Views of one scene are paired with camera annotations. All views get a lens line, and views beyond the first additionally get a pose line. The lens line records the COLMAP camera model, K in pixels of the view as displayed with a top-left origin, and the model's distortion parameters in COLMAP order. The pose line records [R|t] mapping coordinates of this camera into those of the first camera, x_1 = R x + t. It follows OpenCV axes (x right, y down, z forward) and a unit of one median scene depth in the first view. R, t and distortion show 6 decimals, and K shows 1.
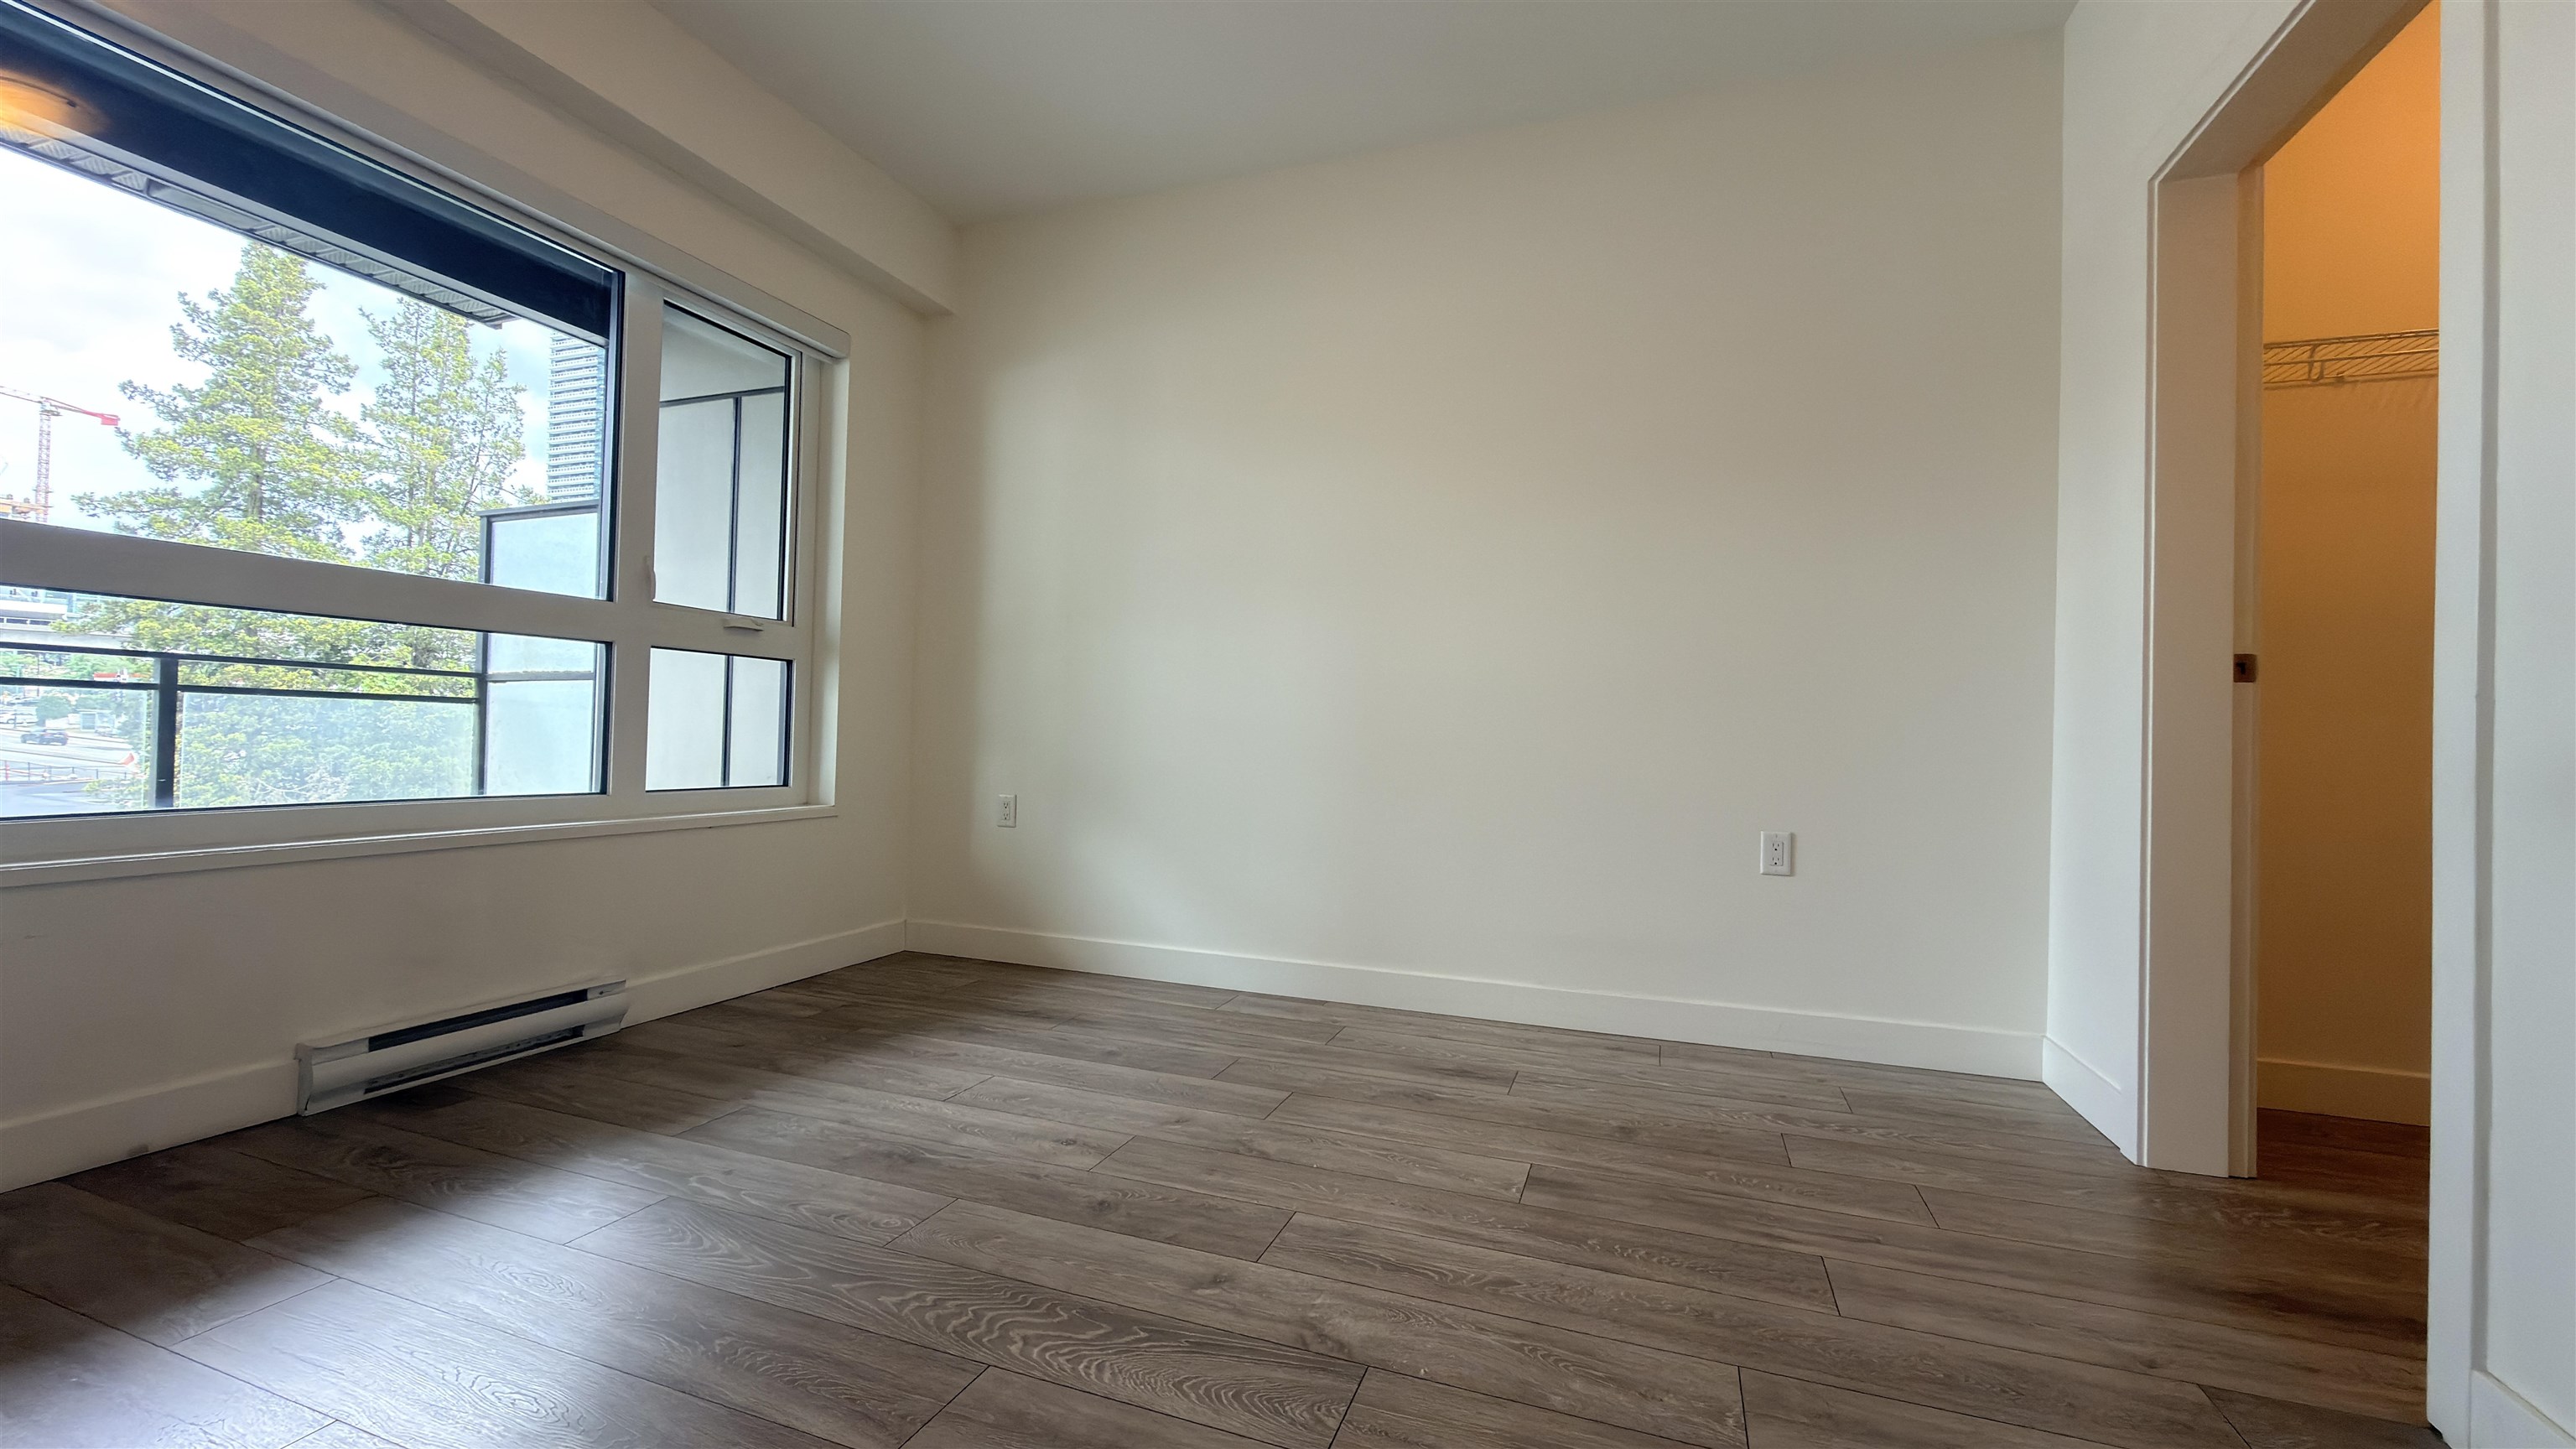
lens RADIAL K [[1002.2, 0, 1288.0], [0, 1002.2, 724.5], [0, 0, 1]] dist [-0.000426, -0.000012]
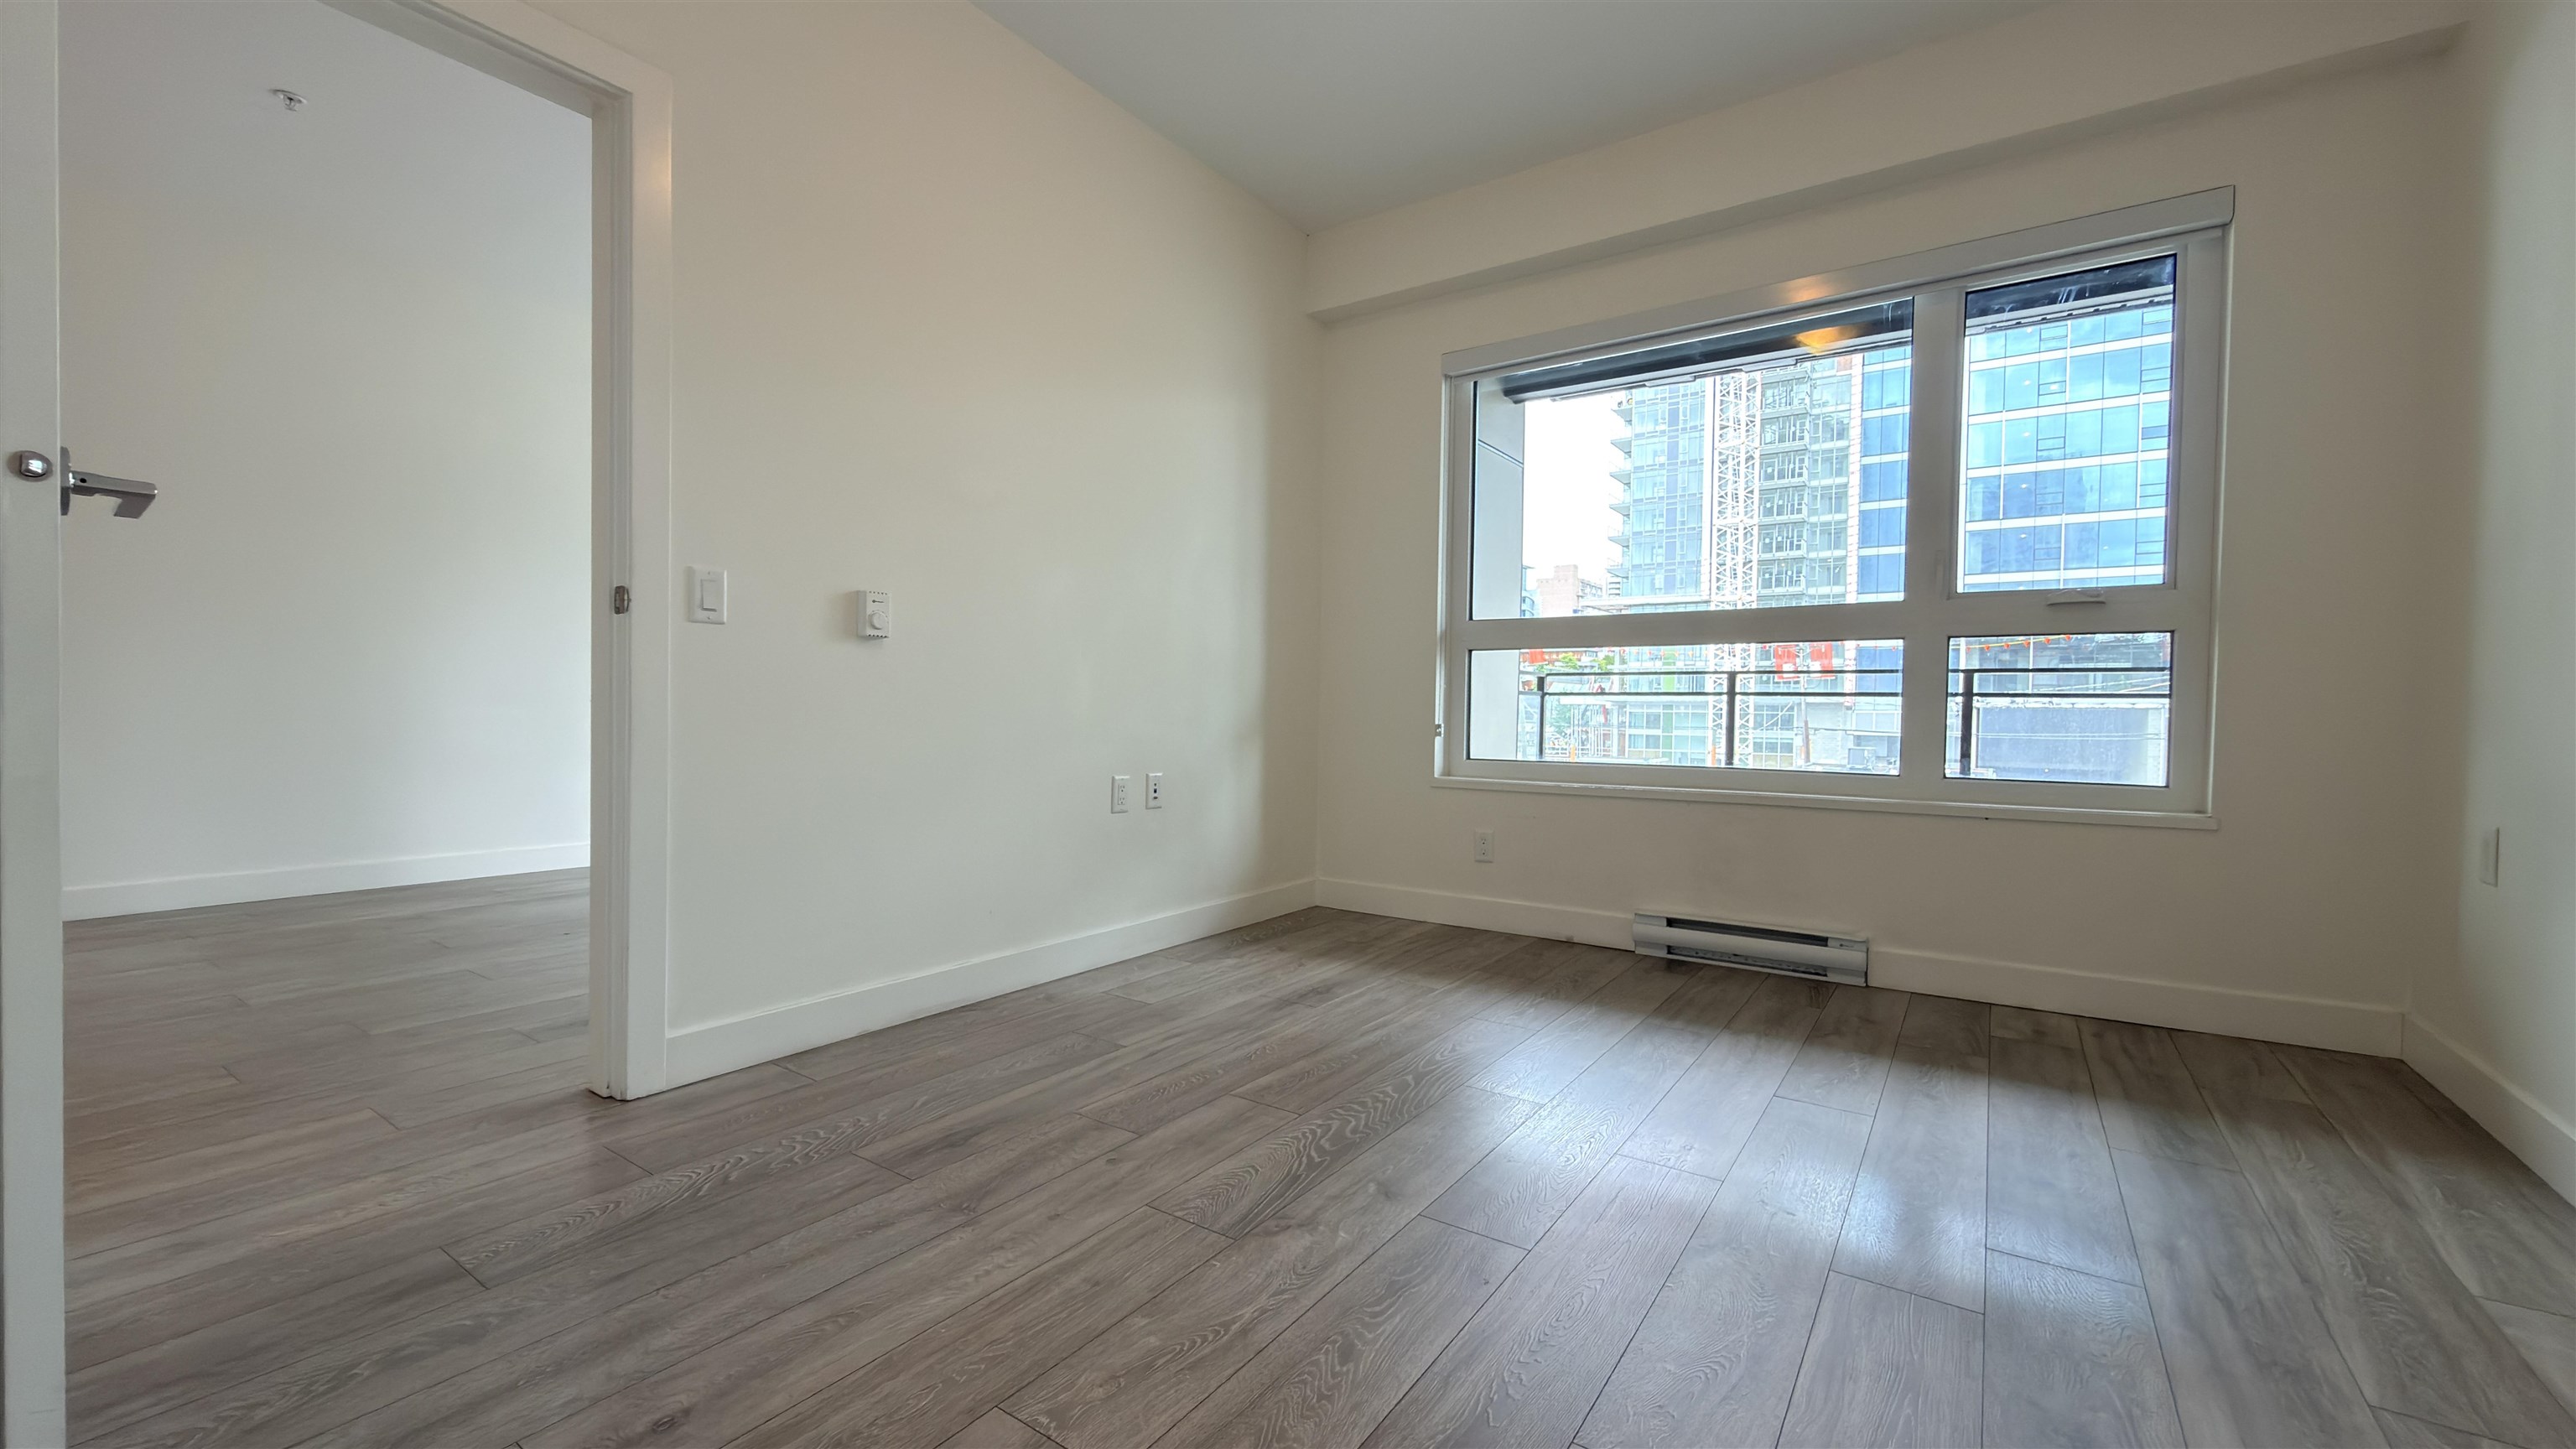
lens RADIAL K [[1002.2, 0, 1288.0], [0, 1002.2, 724.5], [0, 0, 1]] dist [-0.000426, -0.000012]
pose [[-0.219283, -0.006174, -0.975642, 0.692607], [-0.007352, 0.999962, -0.004676, 0.029826], [0.975634, 0.006147, -0.219320, 0.757140]]
